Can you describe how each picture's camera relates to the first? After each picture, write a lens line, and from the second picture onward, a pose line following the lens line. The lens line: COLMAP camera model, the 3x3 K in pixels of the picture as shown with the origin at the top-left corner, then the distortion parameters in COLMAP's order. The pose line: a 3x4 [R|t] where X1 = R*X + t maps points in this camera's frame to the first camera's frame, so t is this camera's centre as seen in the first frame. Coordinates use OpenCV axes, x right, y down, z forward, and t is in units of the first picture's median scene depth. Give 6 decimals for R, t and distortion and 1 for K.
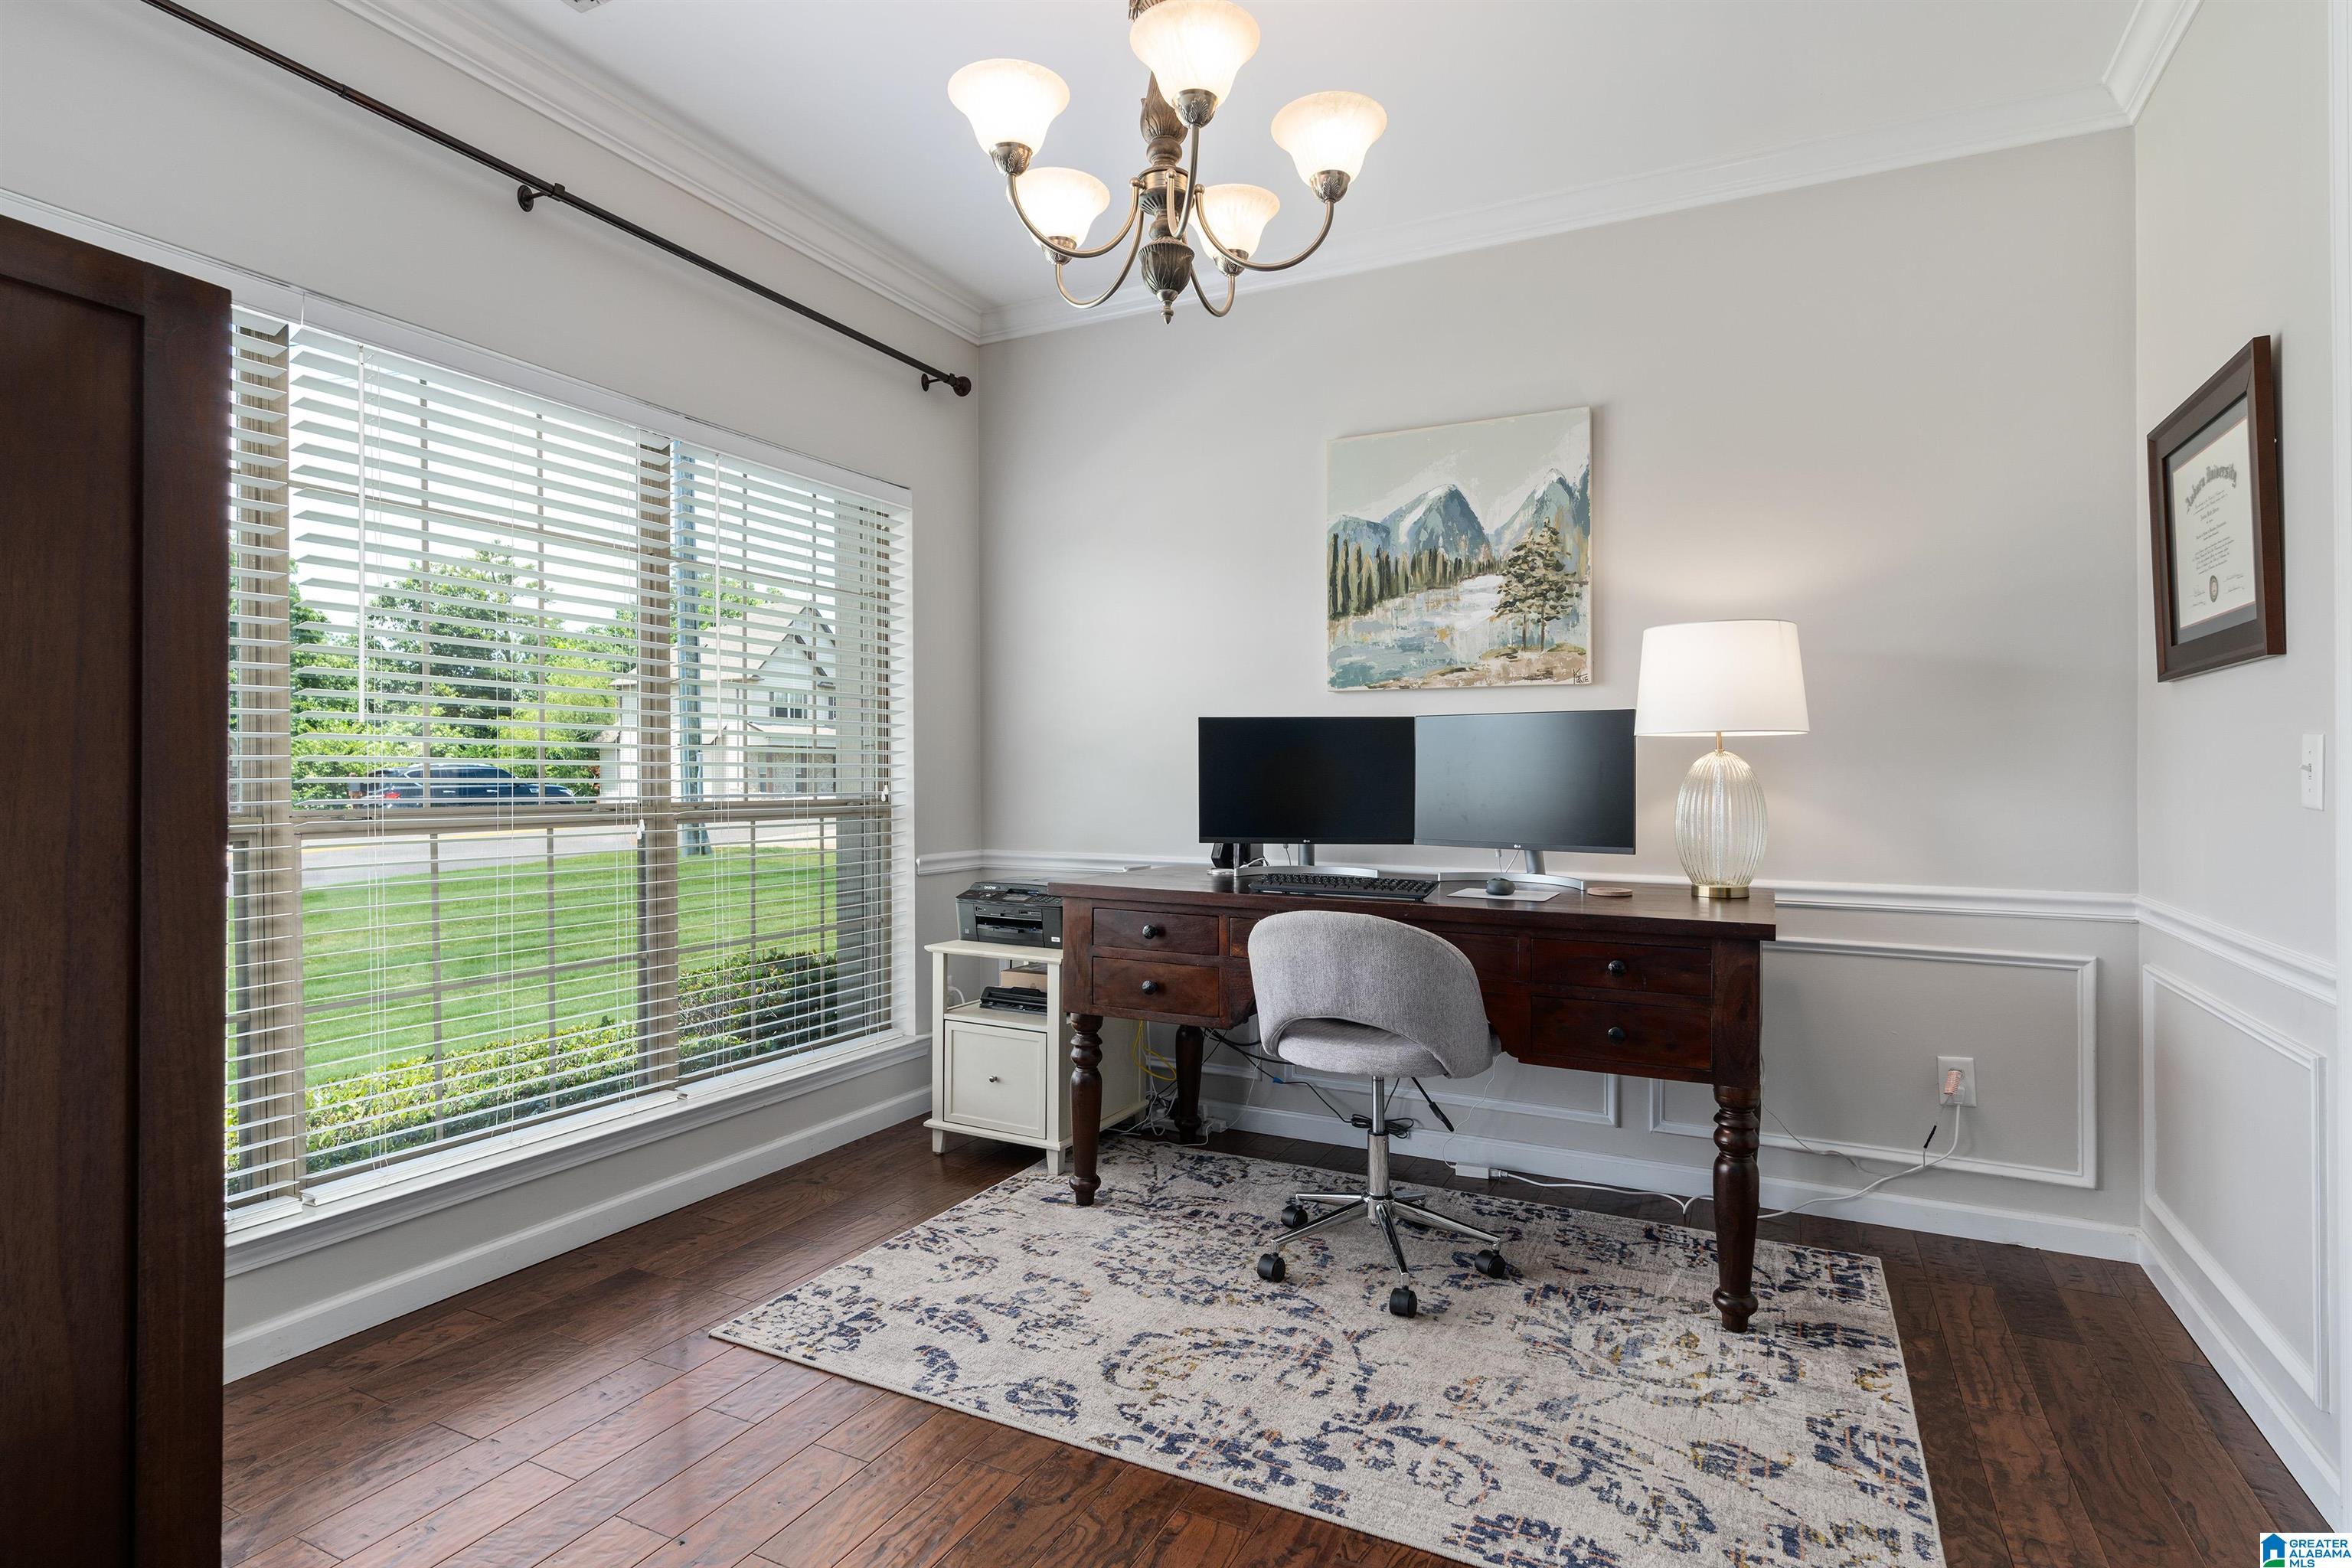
lens RADIAL K [[1196.9, 0, 1176.0], [0, 1196.9, 784.0], [0, 0, 1]] dist [-0.000796, 0.000103]
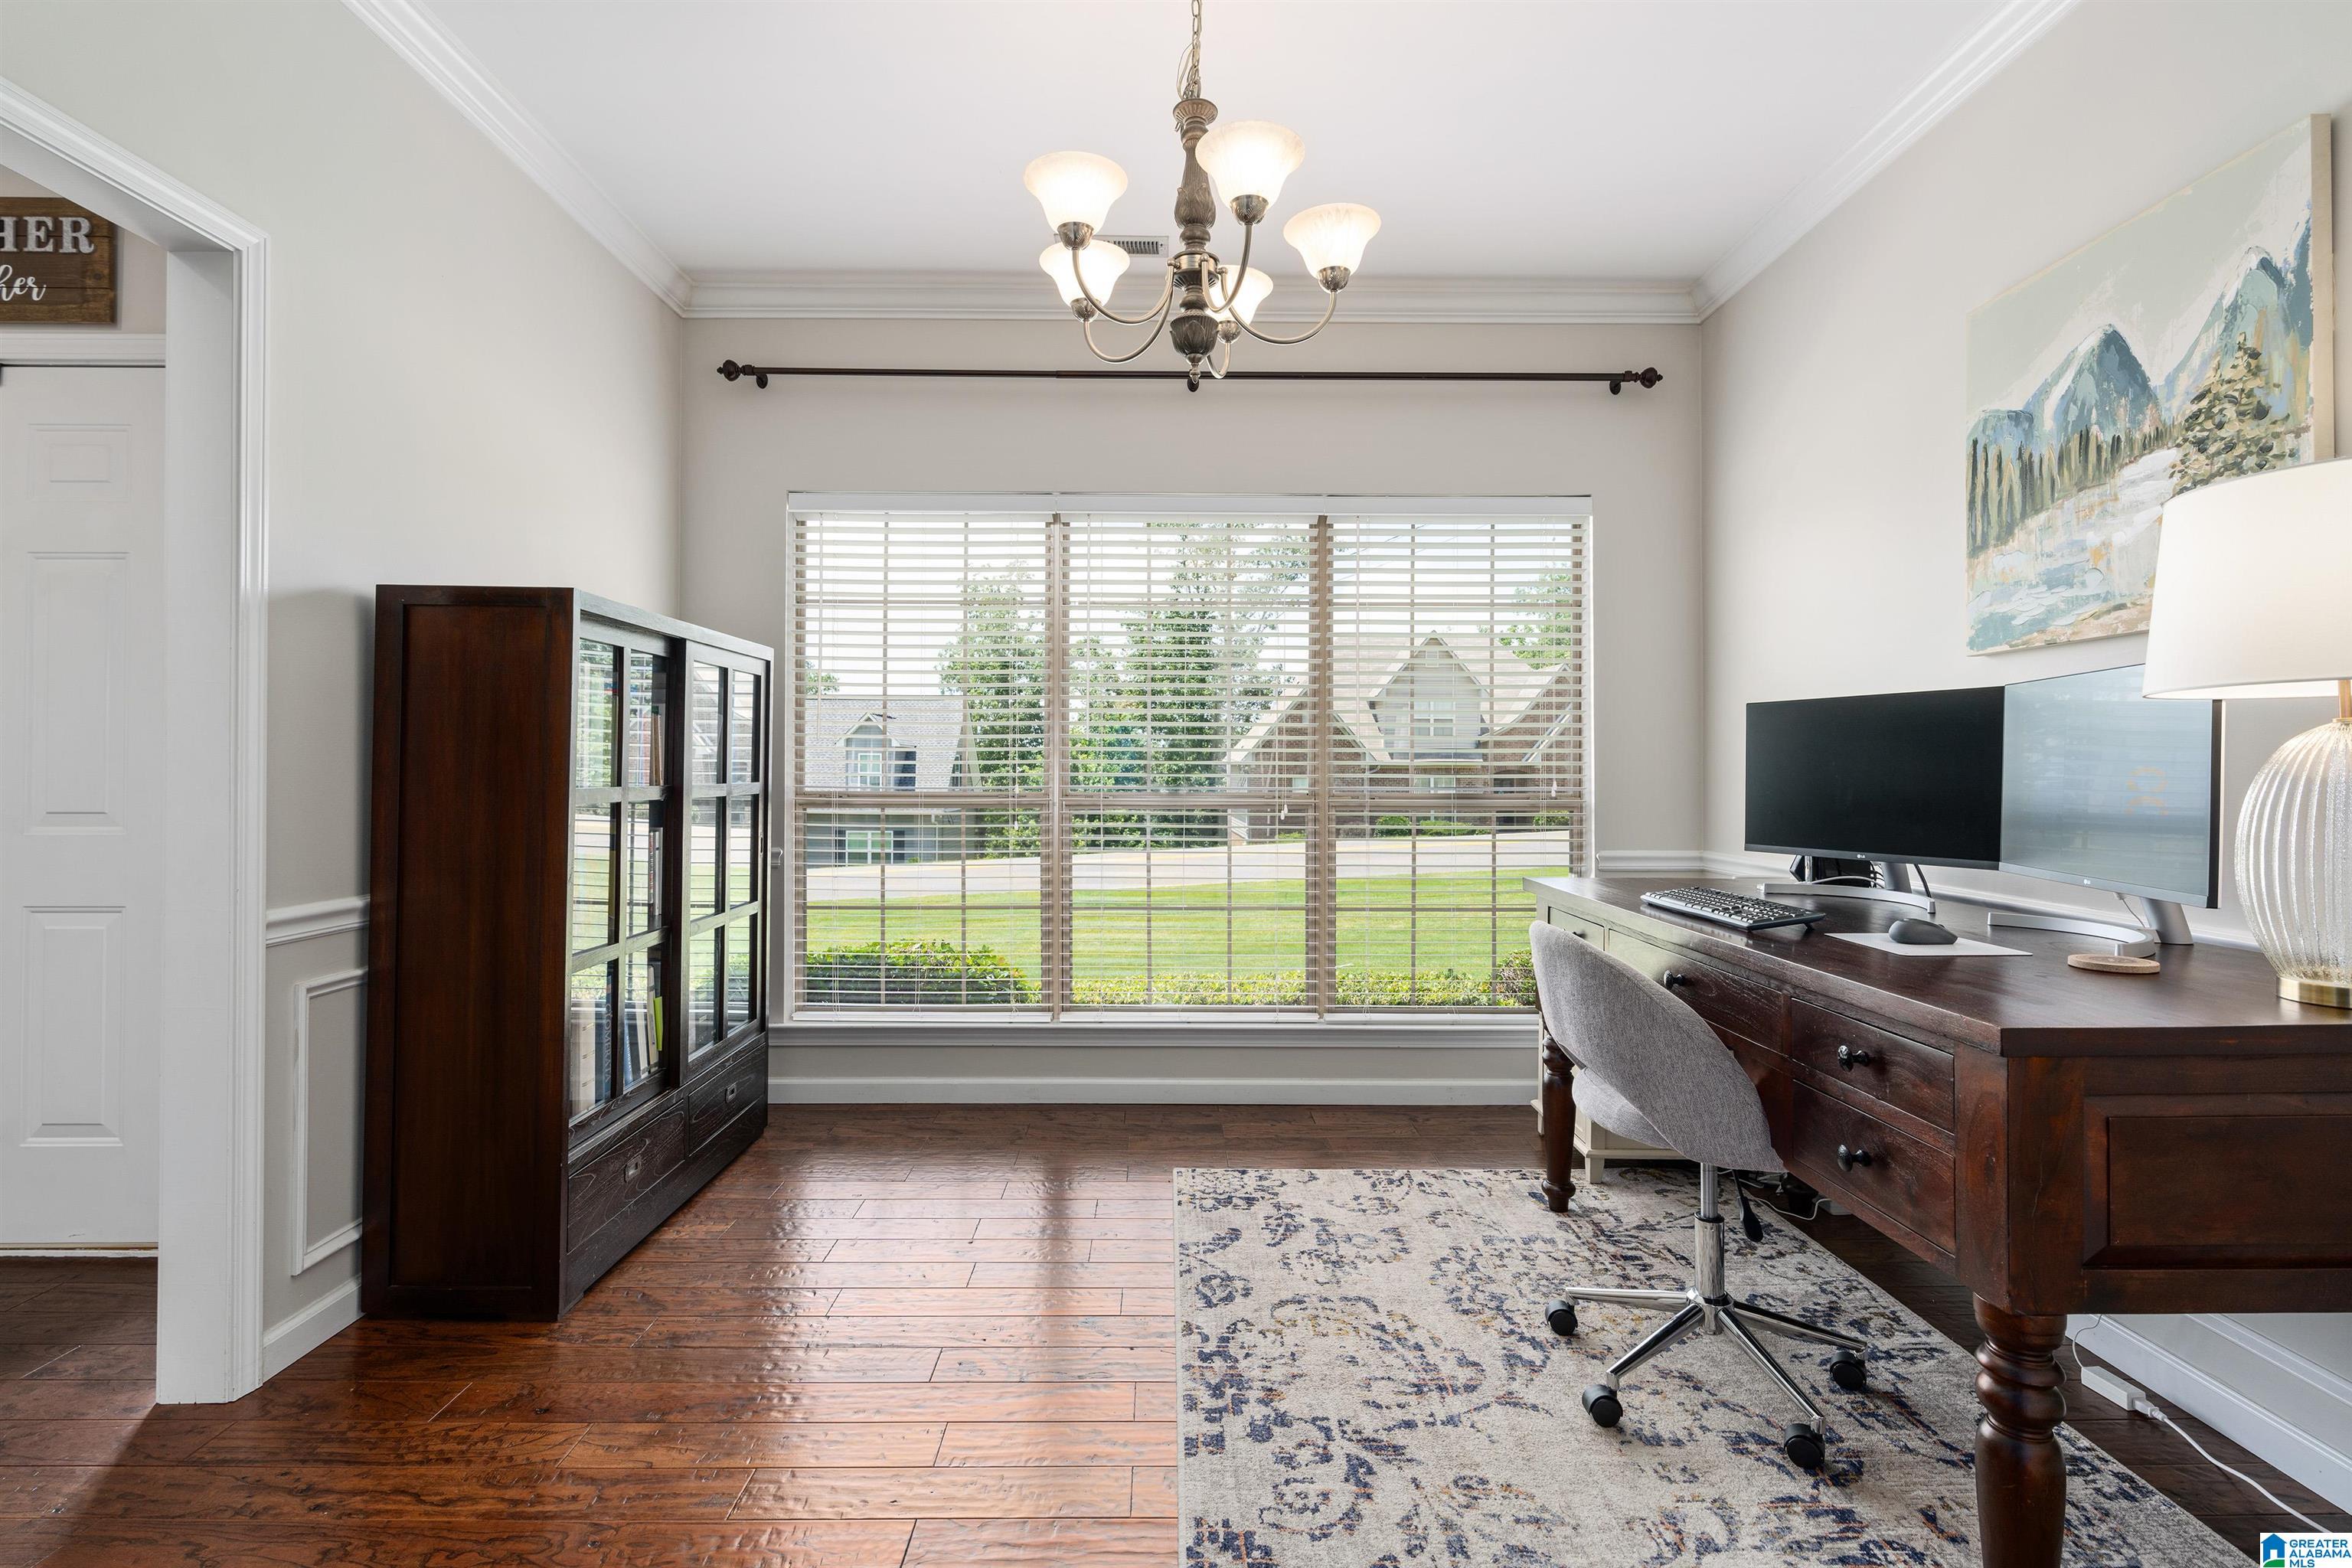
lens RADIAL K [[1124.4, 0, 1182.5], [0, 1124.4, 768.6], [0, 0, 1]] dist [0.001034, 0.001507]
pose [[0.461903, -0.004769, -0.886917, 0.580634], [-0.006584, 0.999940, -0.008805, 0.000447], [0.886906, 0.009907, 0.461844, 0.291583]]
